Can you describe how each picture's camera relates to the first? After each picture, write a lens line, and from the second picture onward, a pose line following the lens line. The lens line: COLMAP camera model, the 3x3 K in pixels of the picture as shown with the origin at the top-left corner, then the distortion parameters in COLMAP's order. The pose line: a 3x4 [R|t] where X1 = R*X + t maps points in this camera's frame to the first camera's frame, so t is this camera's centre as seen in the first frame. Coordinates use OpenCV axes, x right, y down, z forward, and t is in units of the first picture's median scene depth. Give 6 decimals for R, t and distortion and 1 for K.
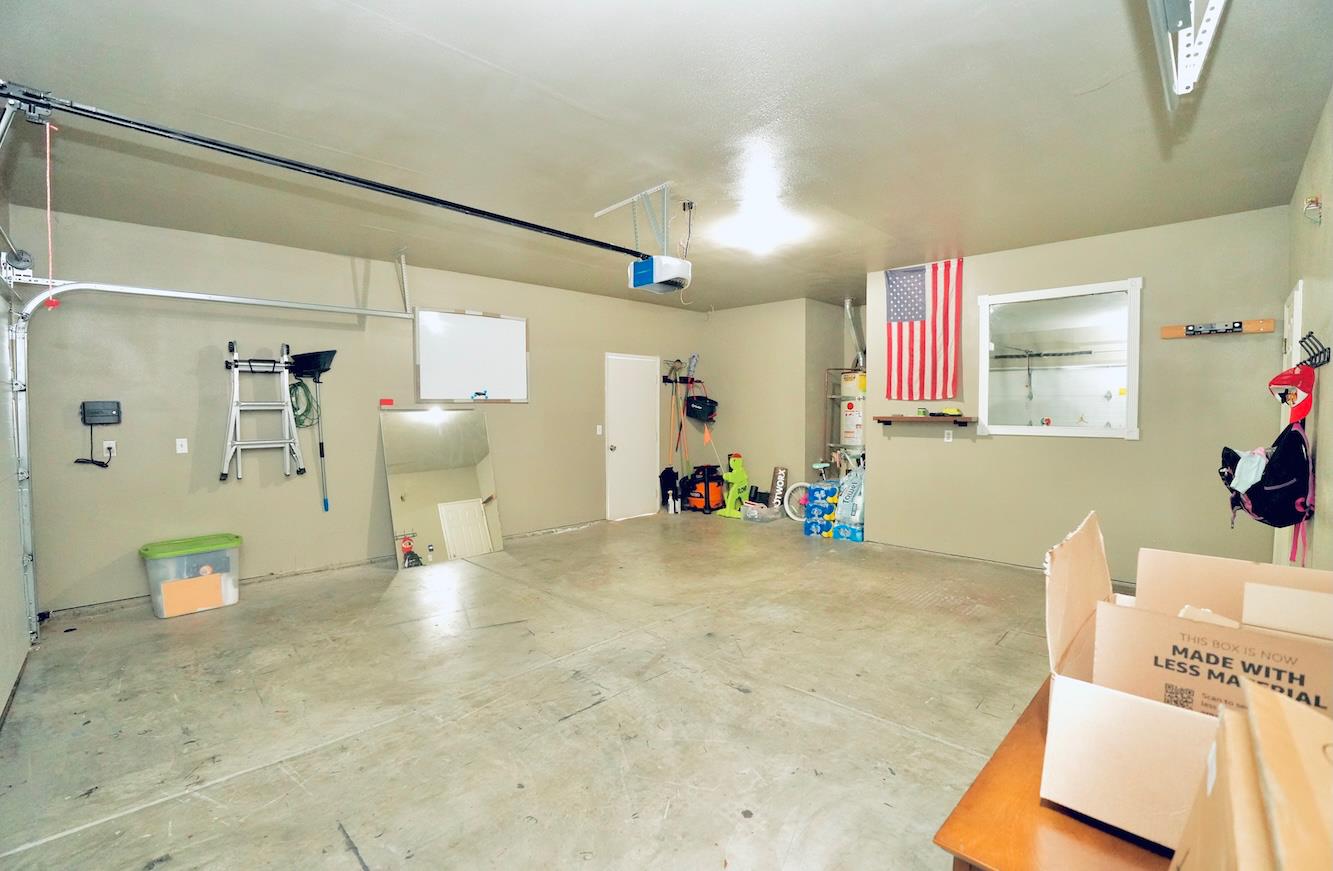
lens RADIAL K [[585.5, 0, 666.5], [0, 585.5, 435.5], [0, 0, 1]] dist [-0.071263, 0.016851]
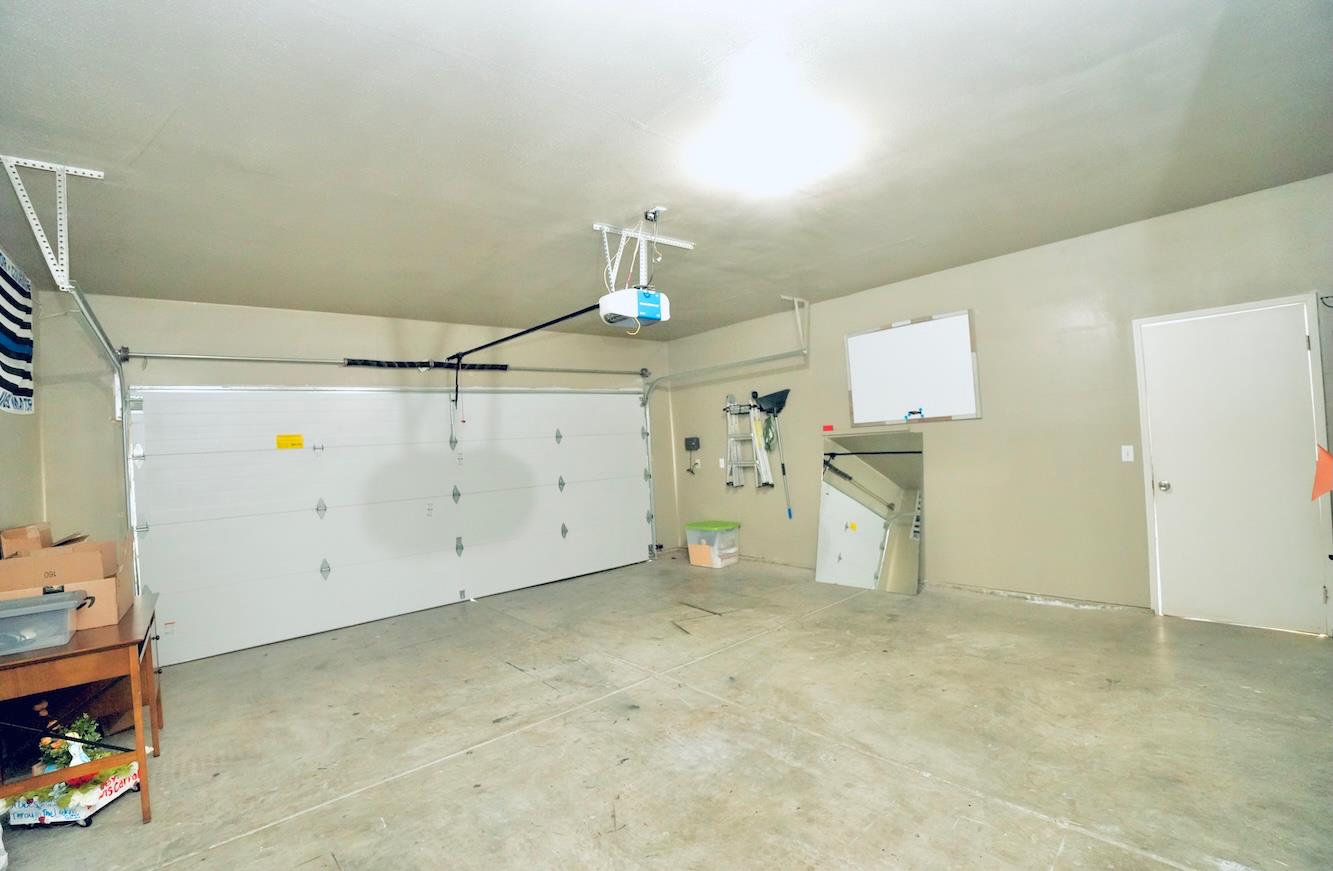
lens RADIAL K [[585.5, 0, 666.5], [0, 585.5, 435.5], [0, 0, 1]] dist [-0.071263, 0.016851]
pose [[-0.078847, -0.007217, -0.996861, 0.795520], [0.016071, 0.999835, -0.008510, -0.048843], [0.996757, -0.016692, -0.078718, 0.952129]]
